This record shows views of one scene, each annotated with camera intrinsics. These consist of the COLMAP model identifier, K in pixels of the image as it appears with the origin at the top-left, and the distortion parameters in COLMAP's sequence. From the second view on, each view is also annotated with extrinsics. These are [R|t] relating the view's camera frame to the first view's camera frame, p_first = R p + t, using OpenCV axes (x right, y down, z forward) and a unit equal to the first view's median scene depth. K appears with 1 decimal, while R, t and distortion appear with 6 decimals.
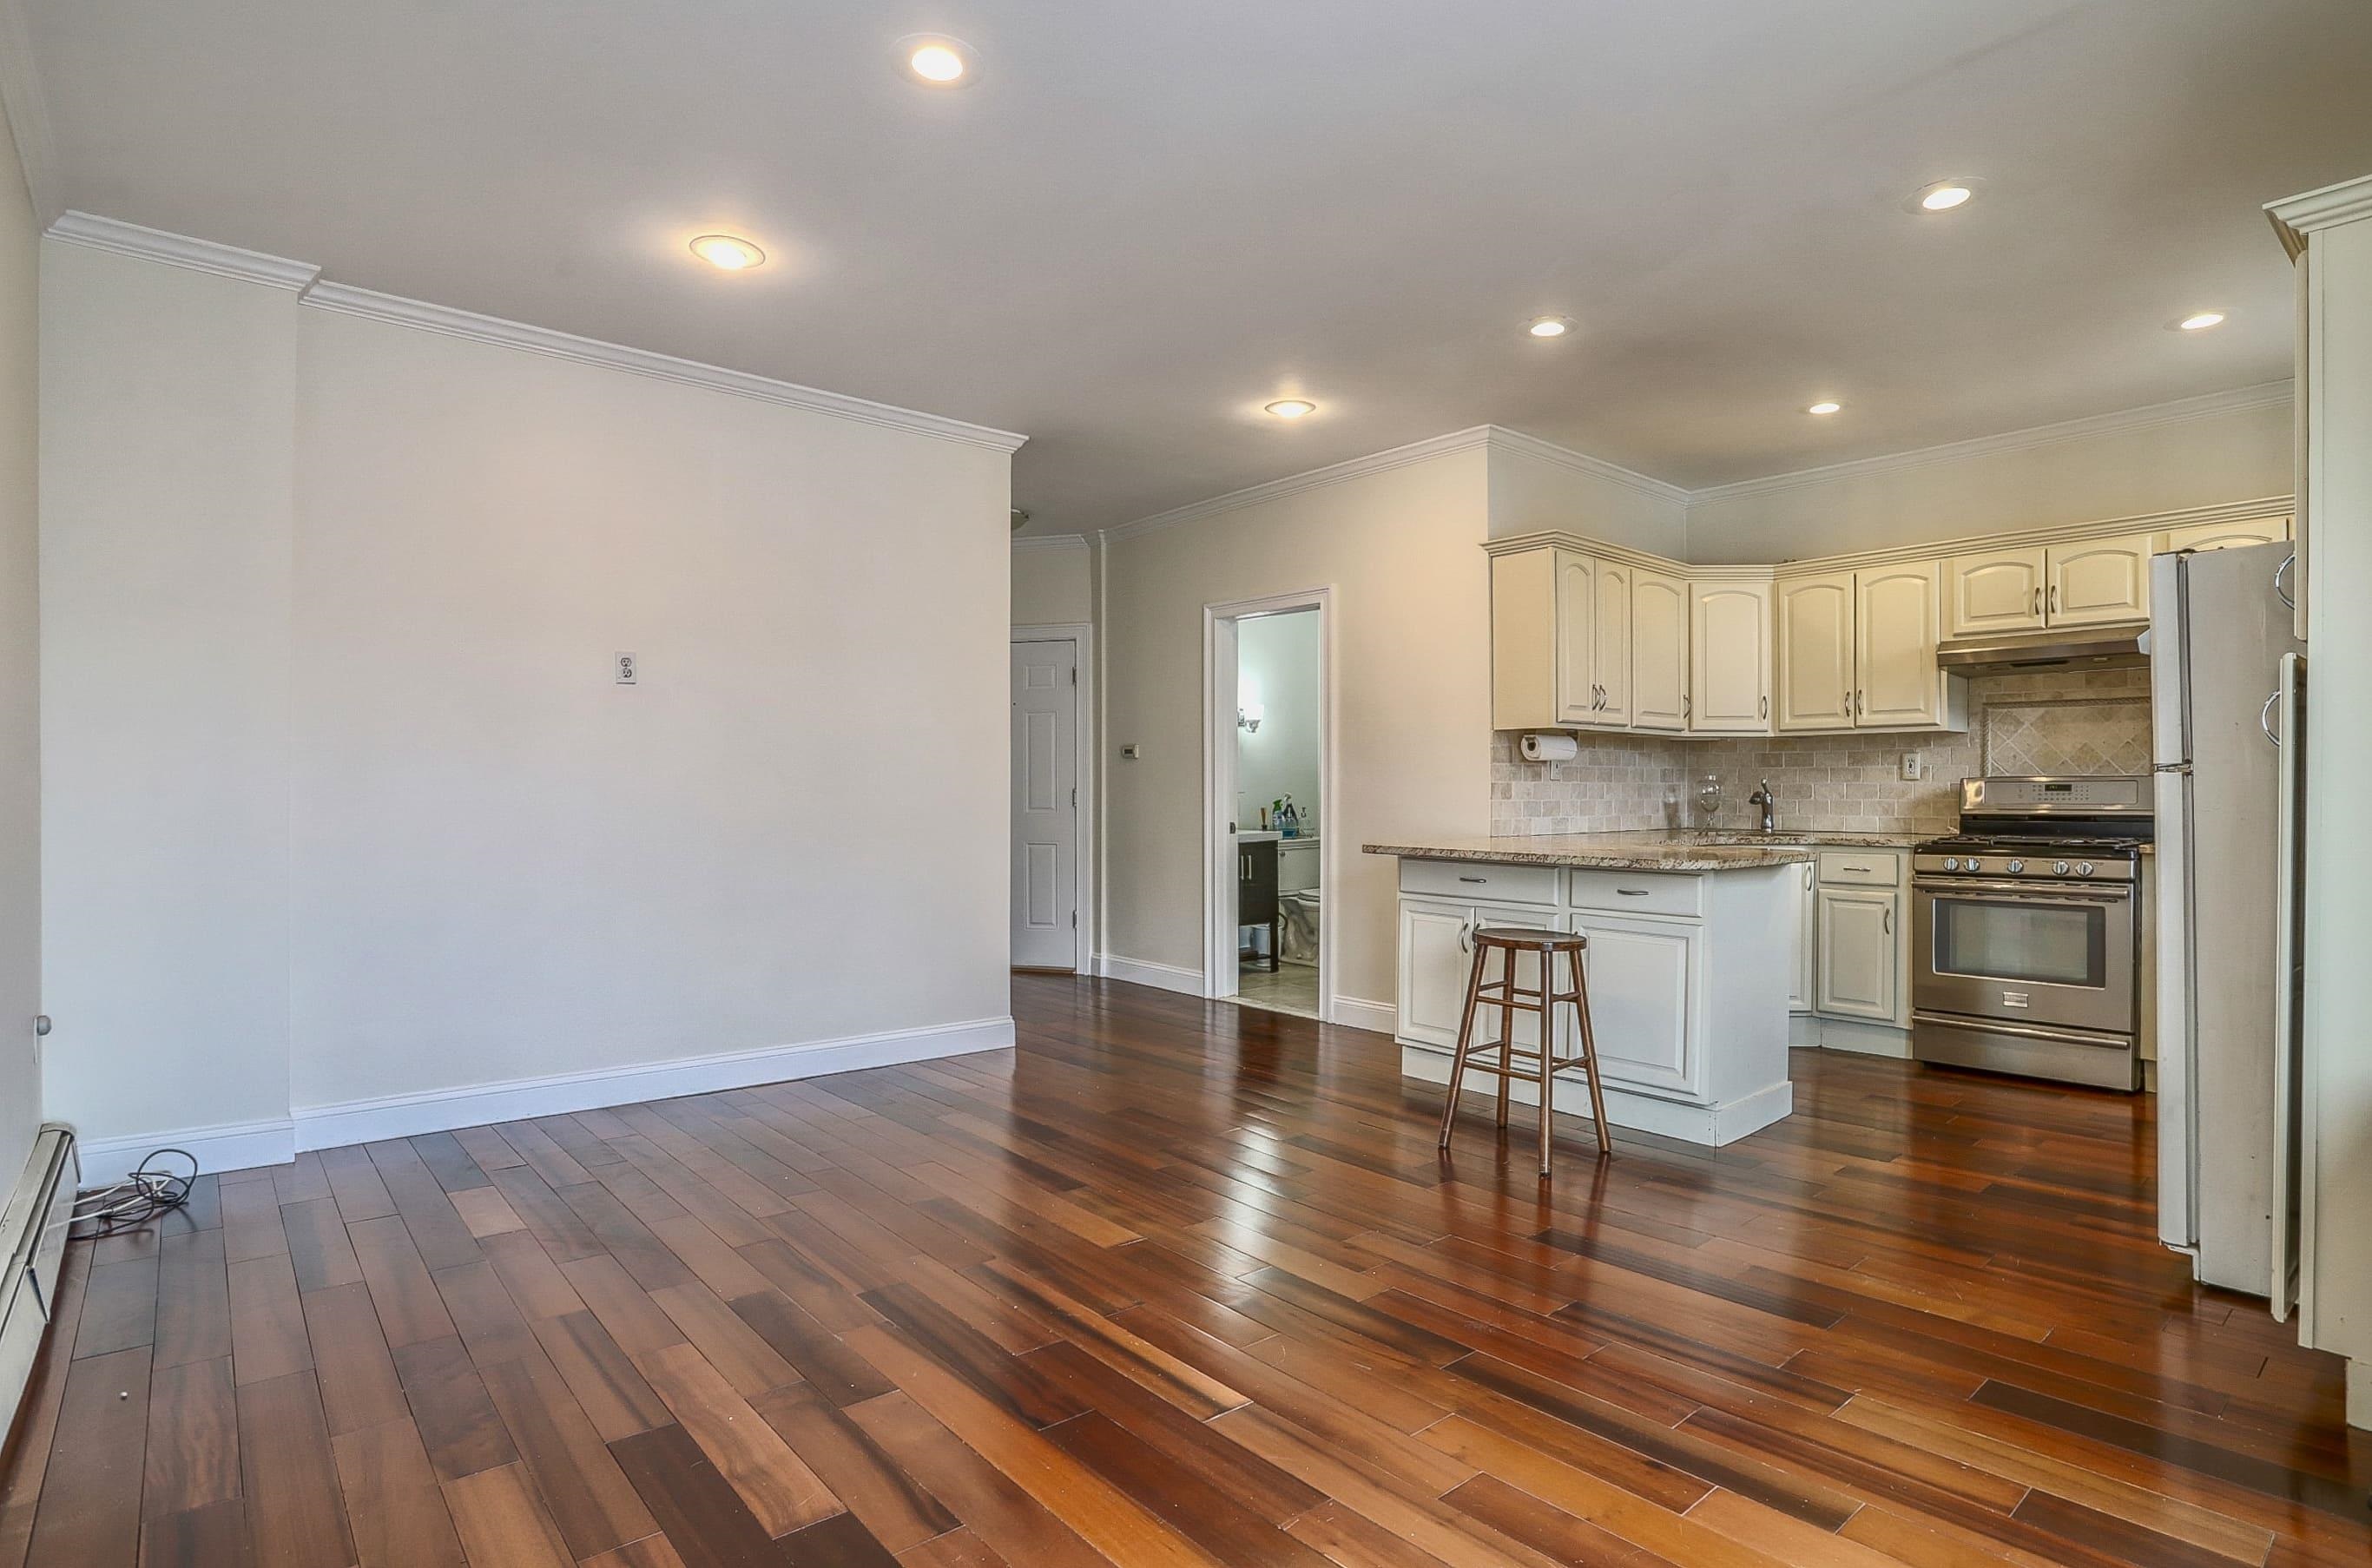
lens RADIAL K [[1197.1, 0, 1240.6], [0, 1197.1, 789.6], [0, 0, 1]] dist [-0.051175, 0.013821]
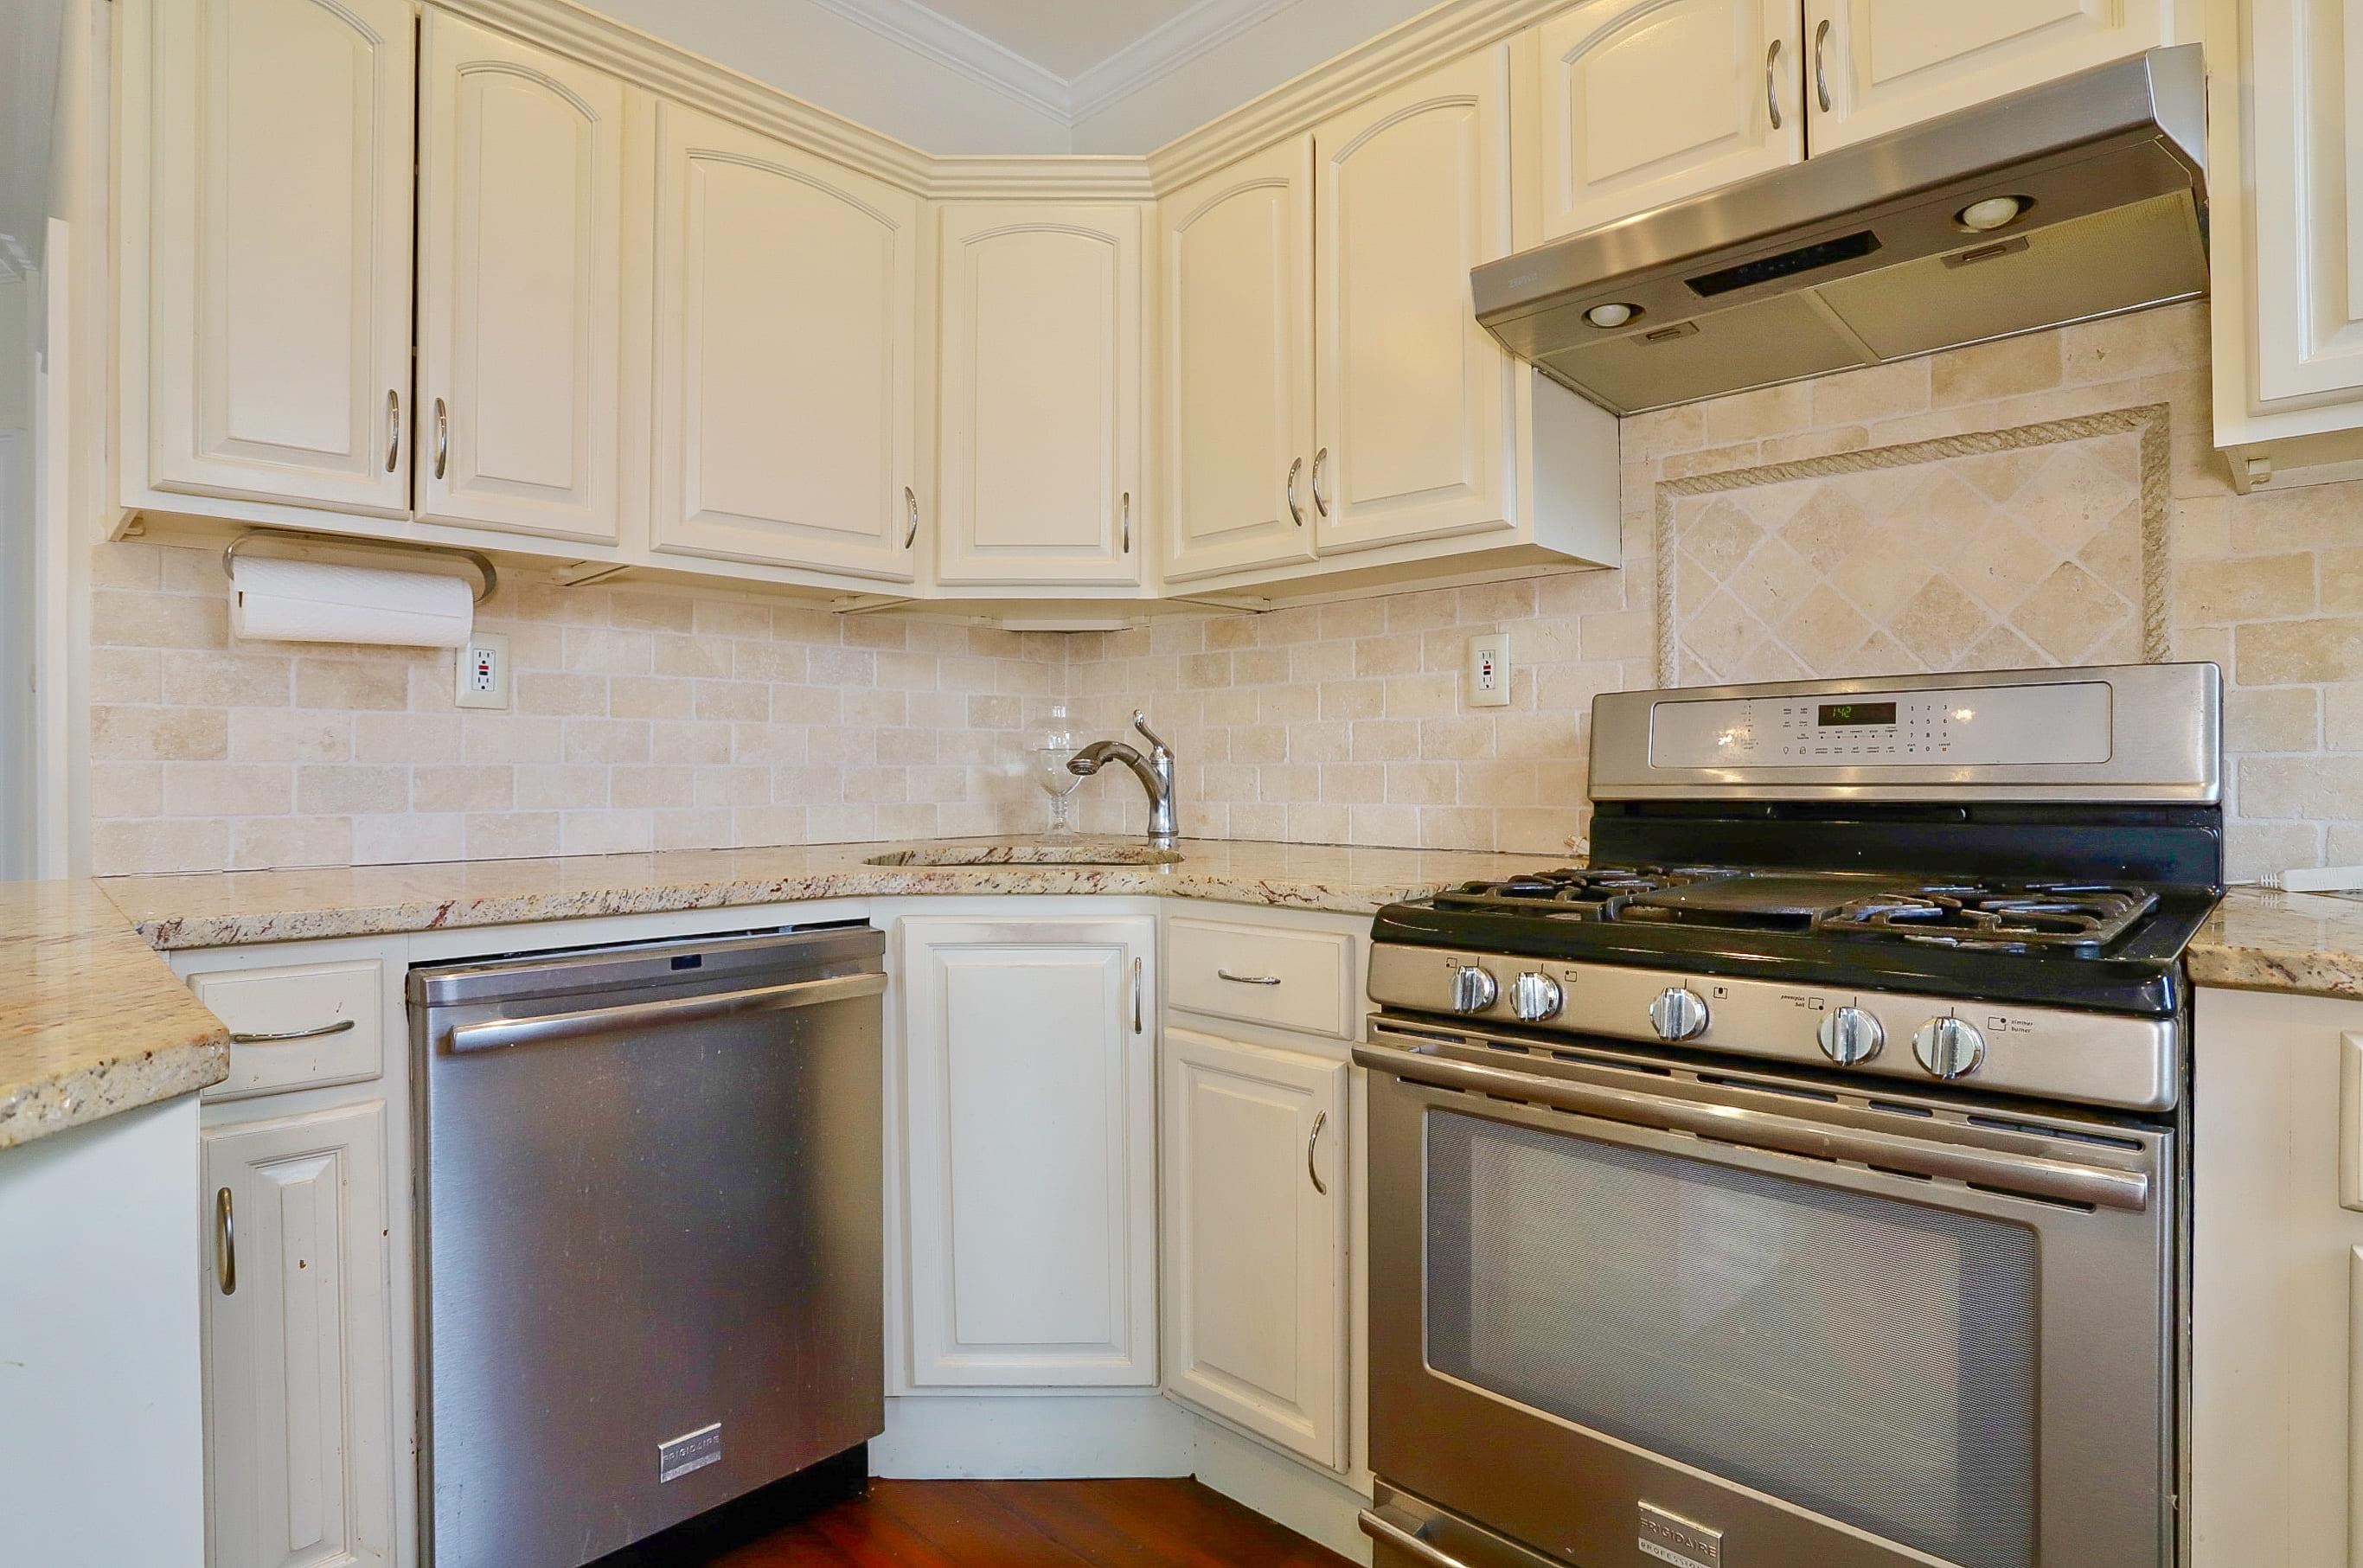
lens RADIAL K [[1183.4, 0, 1238.3], [0, 1183.4, 766.6], [0, 0, 1]] dist [-0.056217, 0.011048]
pose [[0.995482, -0.004482, 0.094848, 0.484796], [0.005264, 0.999954, -0.008000, 0.013956], [-0.094807, 0.008464, 0.995460, 0.679198]]
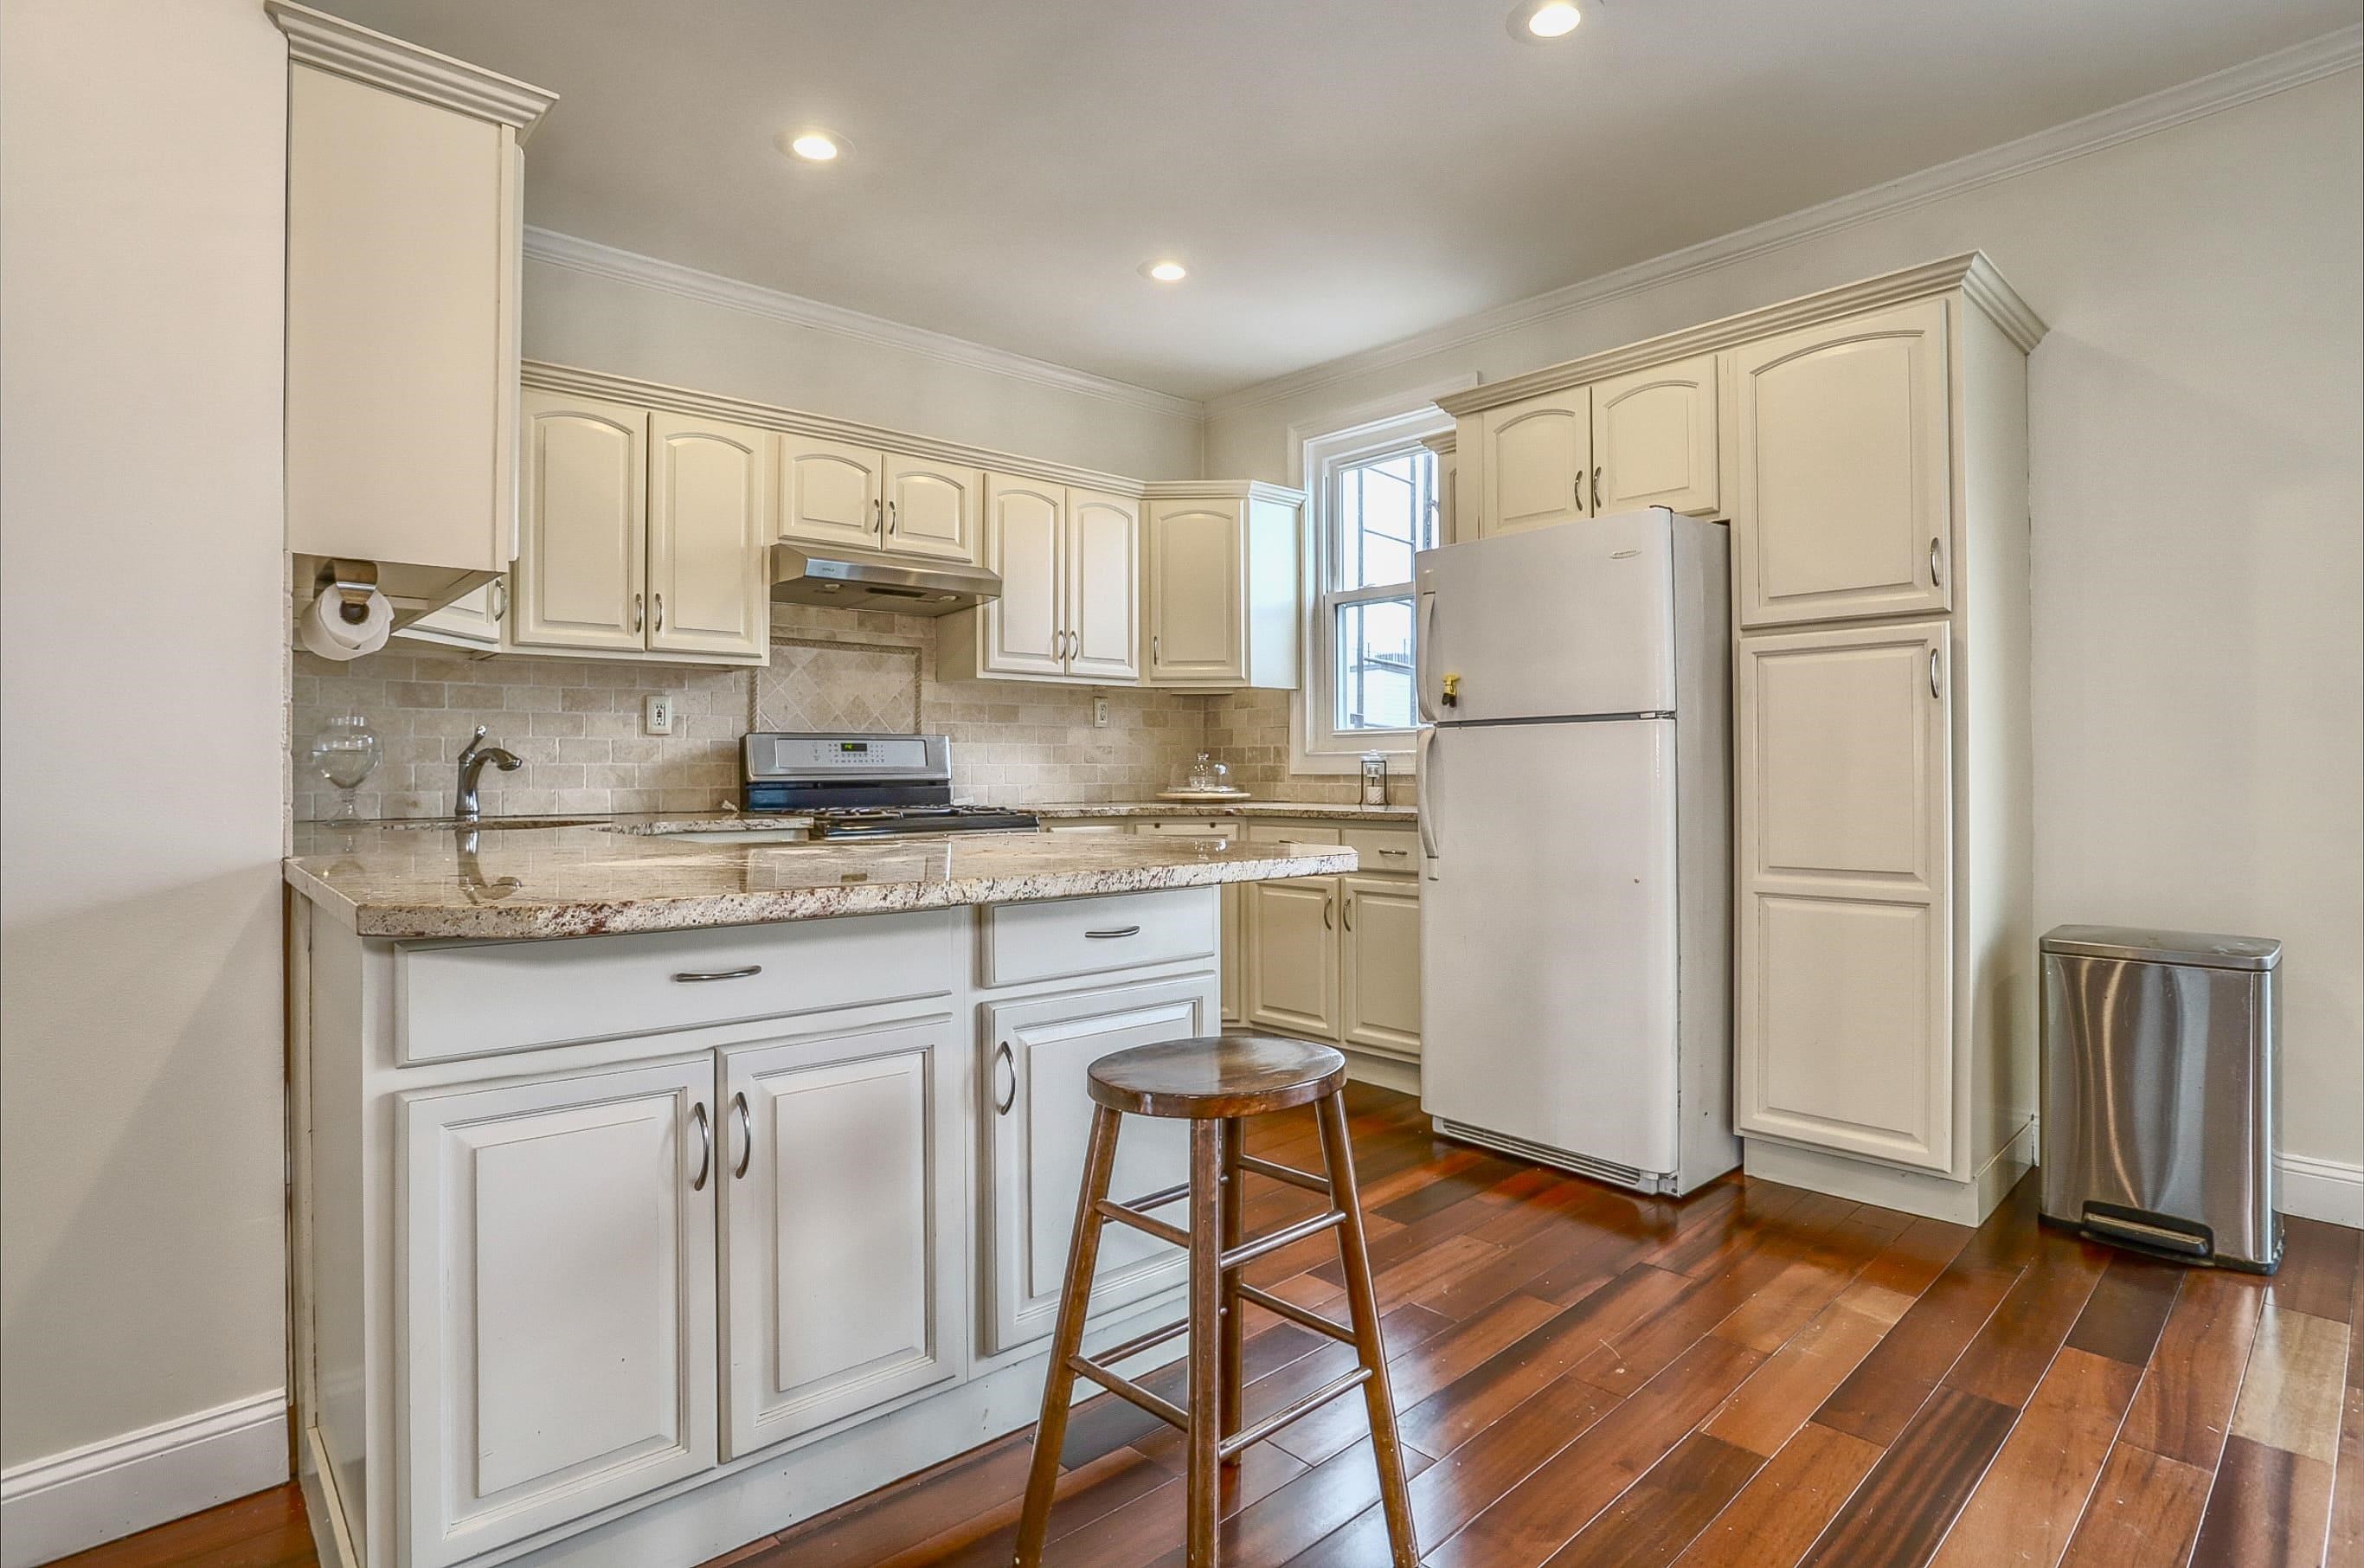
lens RADIAL K [[1184.0, 0, 1206.6], [0, 1184.0, 759.2], [0, 0, 1]] dist [-0.056217, 0.011048]
pose [[-0.003102, 0.008856, 0.999956, -0.123689], [0.004417, 0.999951, -0.008842, 0.014379], [-0.999985, 0.004390, -0.003141, 0.728352]]
